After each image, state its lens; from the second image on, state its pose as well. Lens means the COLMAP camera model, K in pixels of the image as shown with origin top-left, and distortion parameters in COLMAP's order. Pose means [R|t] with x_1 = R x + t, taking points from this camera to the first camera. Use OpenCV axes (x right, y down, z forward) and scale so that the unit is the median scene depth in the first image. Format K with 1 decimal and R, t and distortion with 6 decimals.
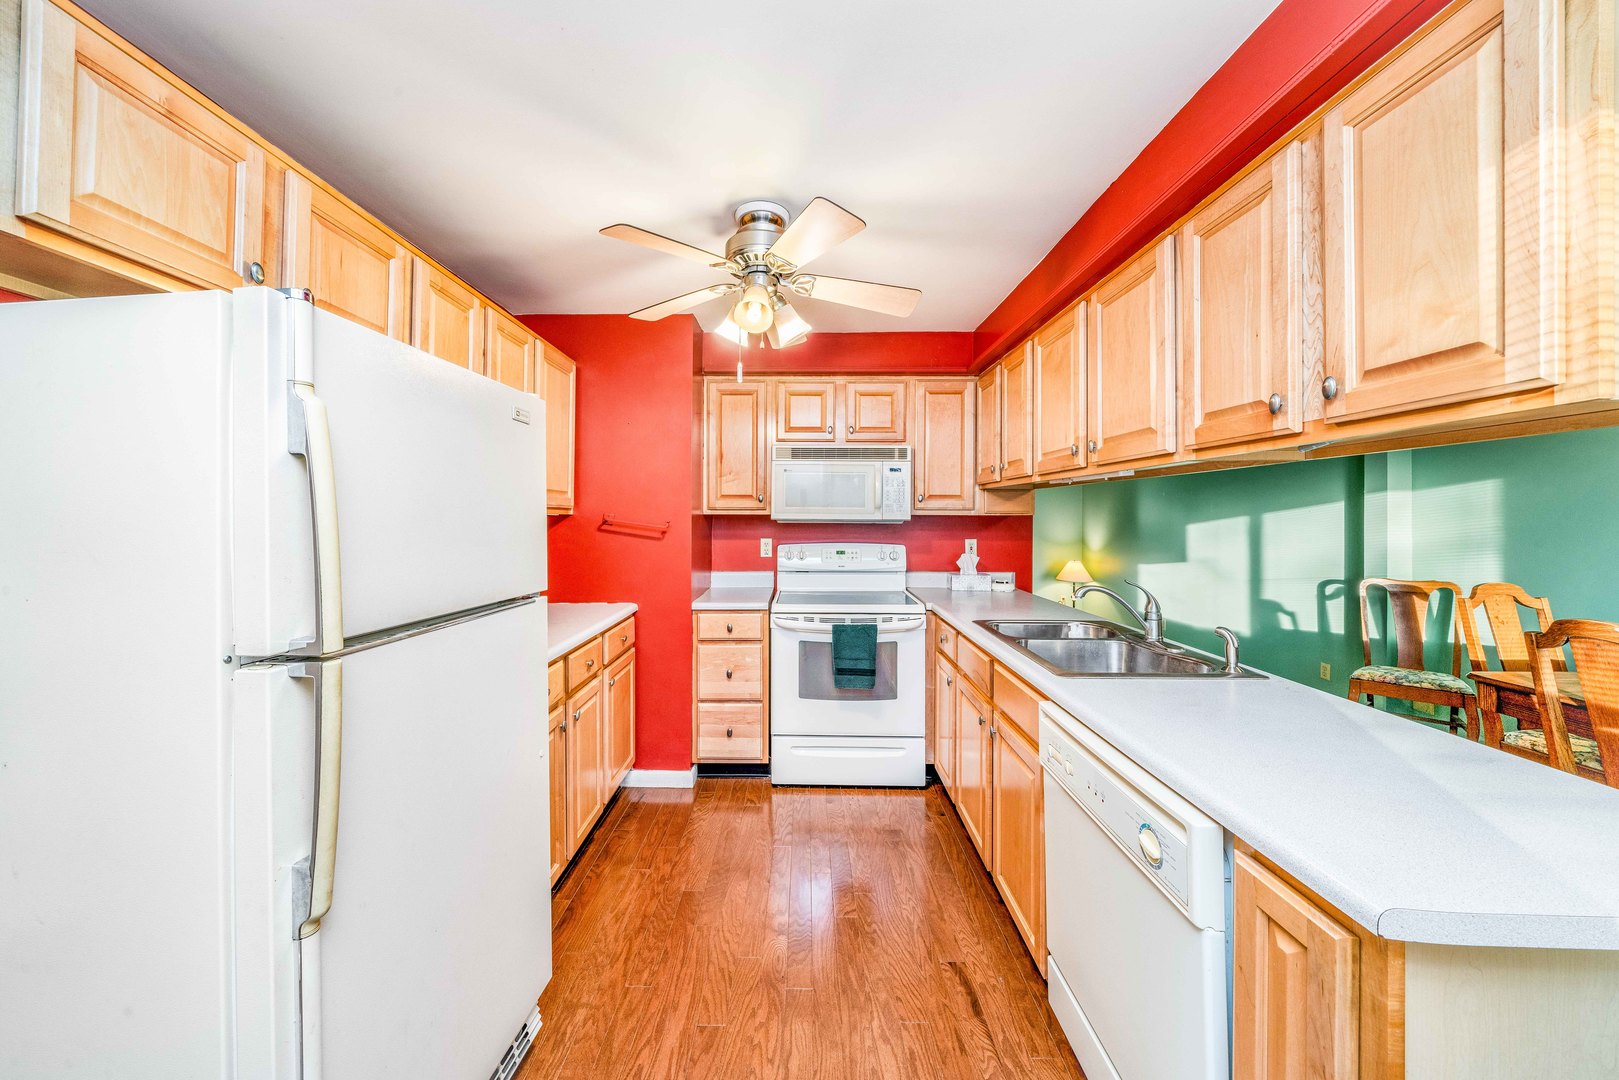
lens RADIAL K [[575.2, 0, 688.7], [0, 575.2, 511.7], [0, 0, 1]] dist [-0.001773, -0.000371]
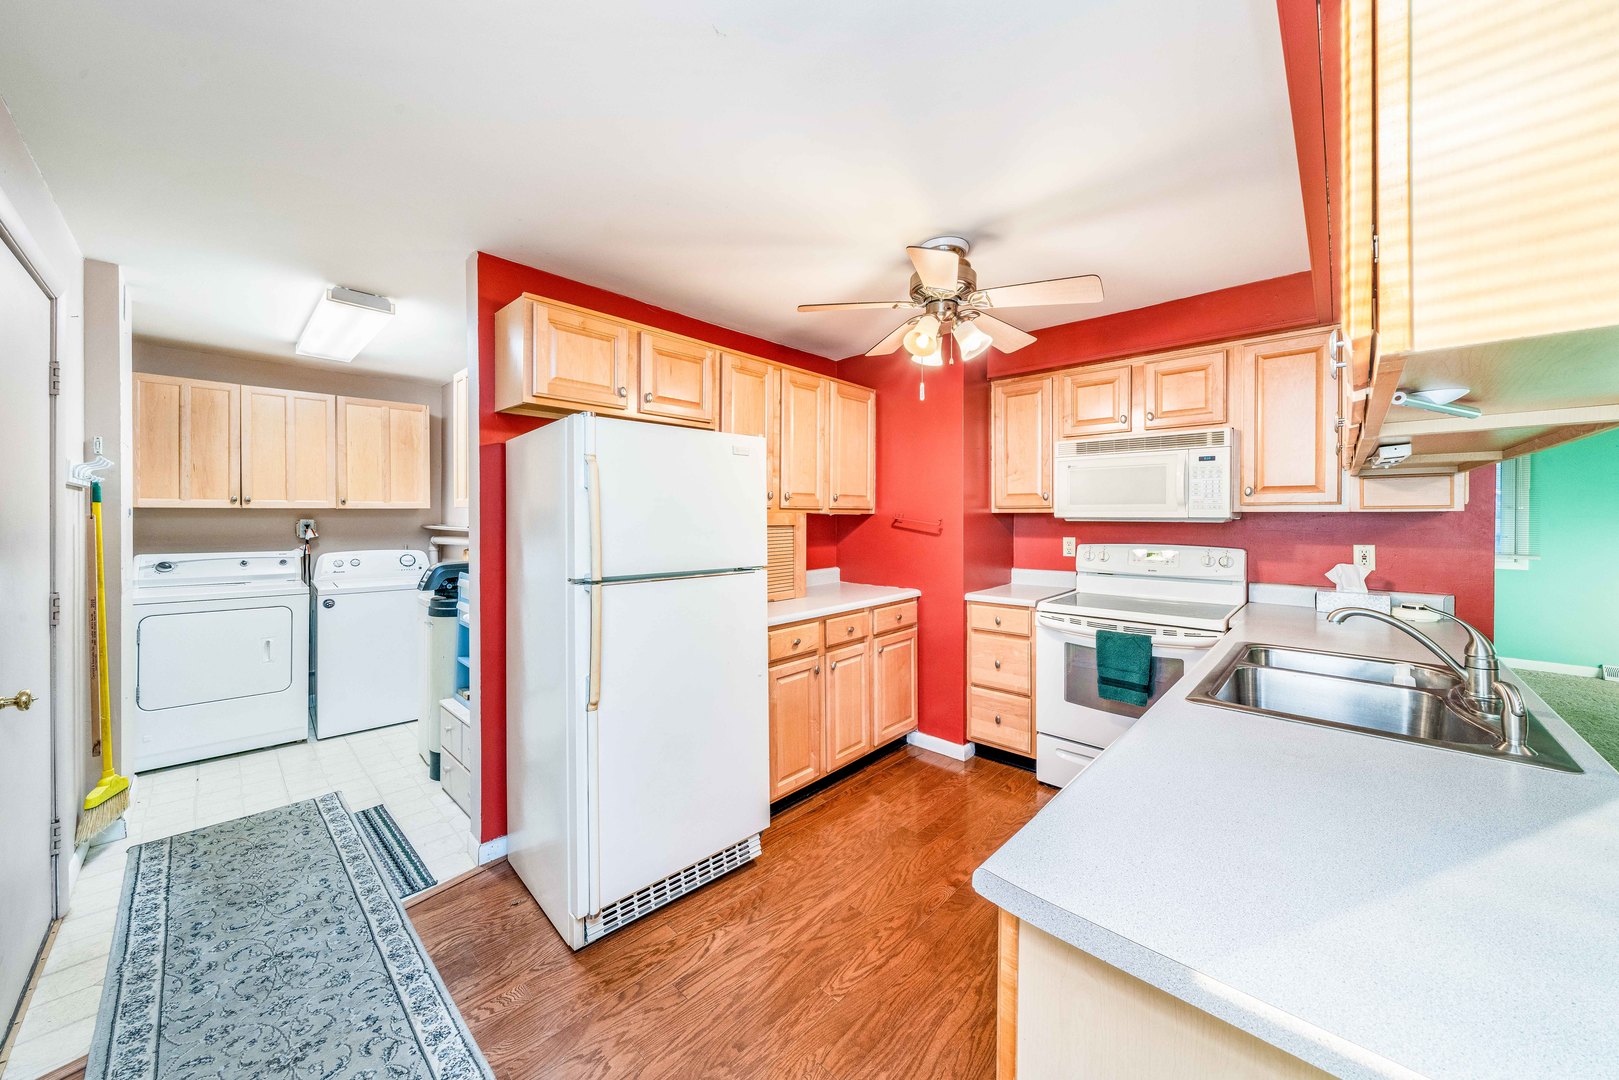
lens RADIAL K [[577.7, 0, 804.2], [0, 577.7, 516.7], [0, 0, 1]] dist [-0.001746, -0.000143]
pose [[0.734300, -0.001744, -0.678823, 0.530975], [0.009127, 0.999932, 0.007304, 0.000529], [0.678764, -0.011559, 0.734266, -0.015337]]
